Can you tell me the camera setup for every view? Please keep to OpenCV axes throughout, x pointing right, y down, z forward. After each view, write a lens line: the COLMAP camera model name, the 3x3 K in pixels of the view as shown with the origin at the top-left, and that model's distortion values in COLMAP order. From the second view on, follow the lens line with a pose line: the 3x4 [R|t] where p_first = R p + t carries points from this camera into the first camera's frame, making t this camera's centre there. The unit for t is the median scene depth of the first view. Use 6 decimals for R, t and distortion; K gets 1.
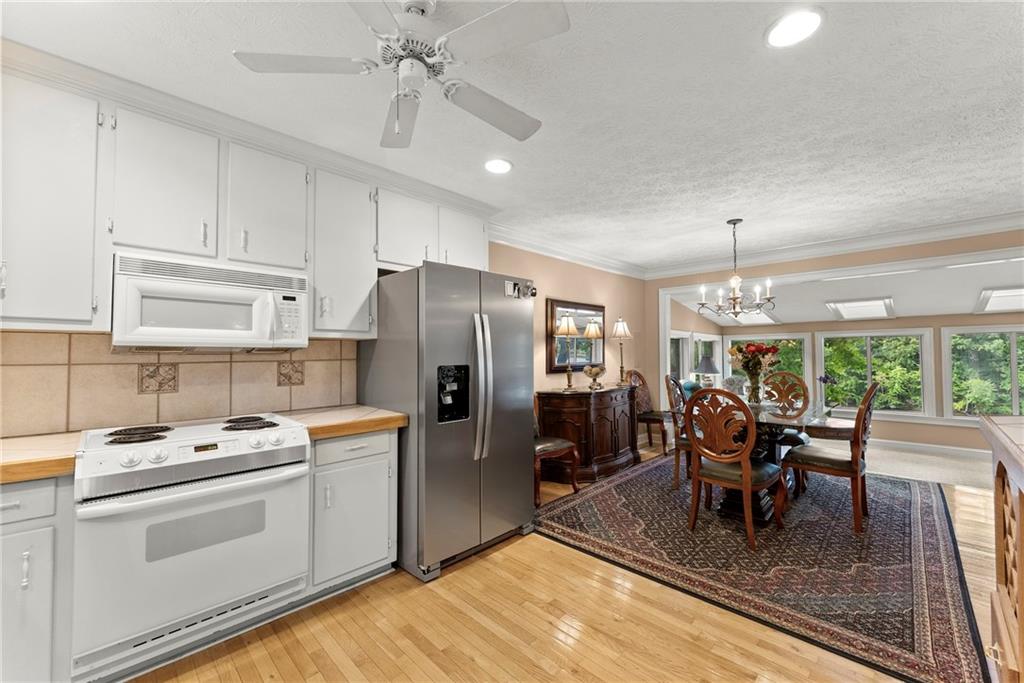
lens RADIAL K [[413.7, 0, 511.7], [0, 413.7, 340.5], [0, 0, 1]] dist [-0.002211, 0.000924]
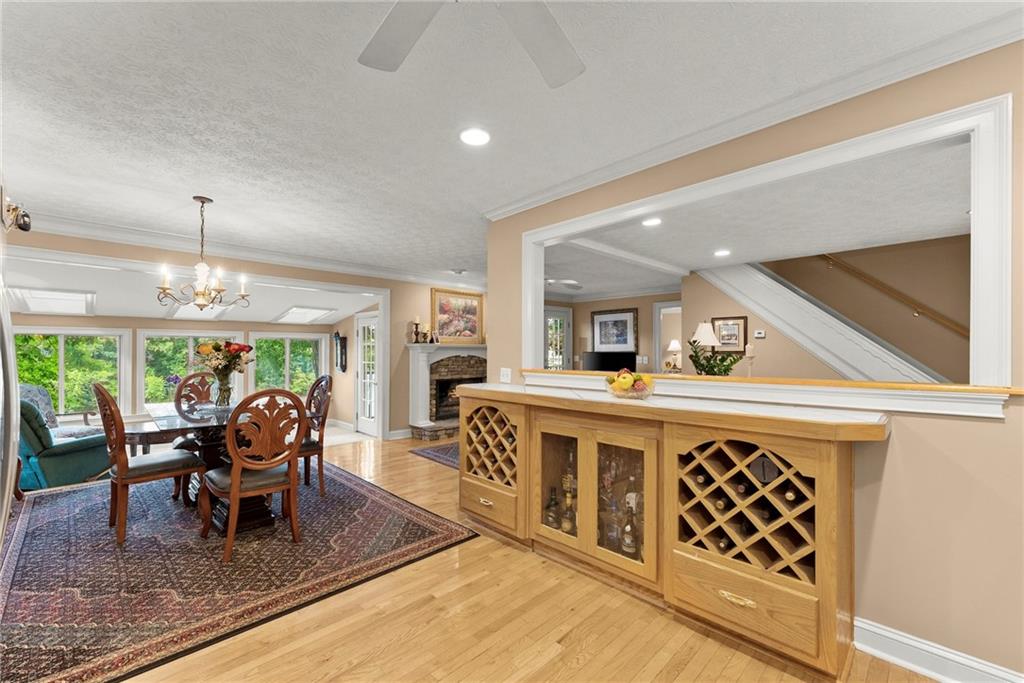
lens RADIAL K [[413.7, 0, 520.7], [0, 413.7, 348.5], [0, 0, 1]] dist [-0.002211, 0.000924]
pose [[-0.000860, 0.014157, 0.999899, -0.423026], [-0.033692, 0.999332, -0.014178, 0.017289], [-0.999432, -0.033701, -0.000382, 0.425146]]
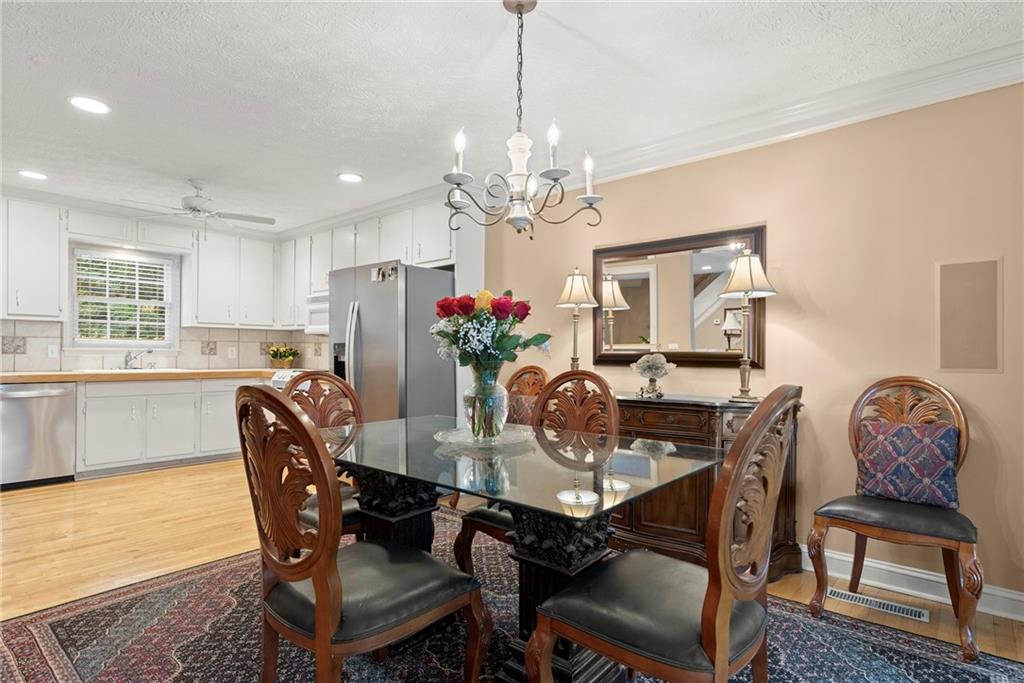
lens RADIAL K [[524.5, 0, 506.6], [0, 524.5, 354.7], [0, 0, 1]] dist [0.002512, -0.002359]
pose [[0.060585, 0.005094, -0.998150, 1.386647], [0.021209, 0.999755, 0.006389, 0.084125], [0.997938, -0.021556, 0.060462, 1.231288]]
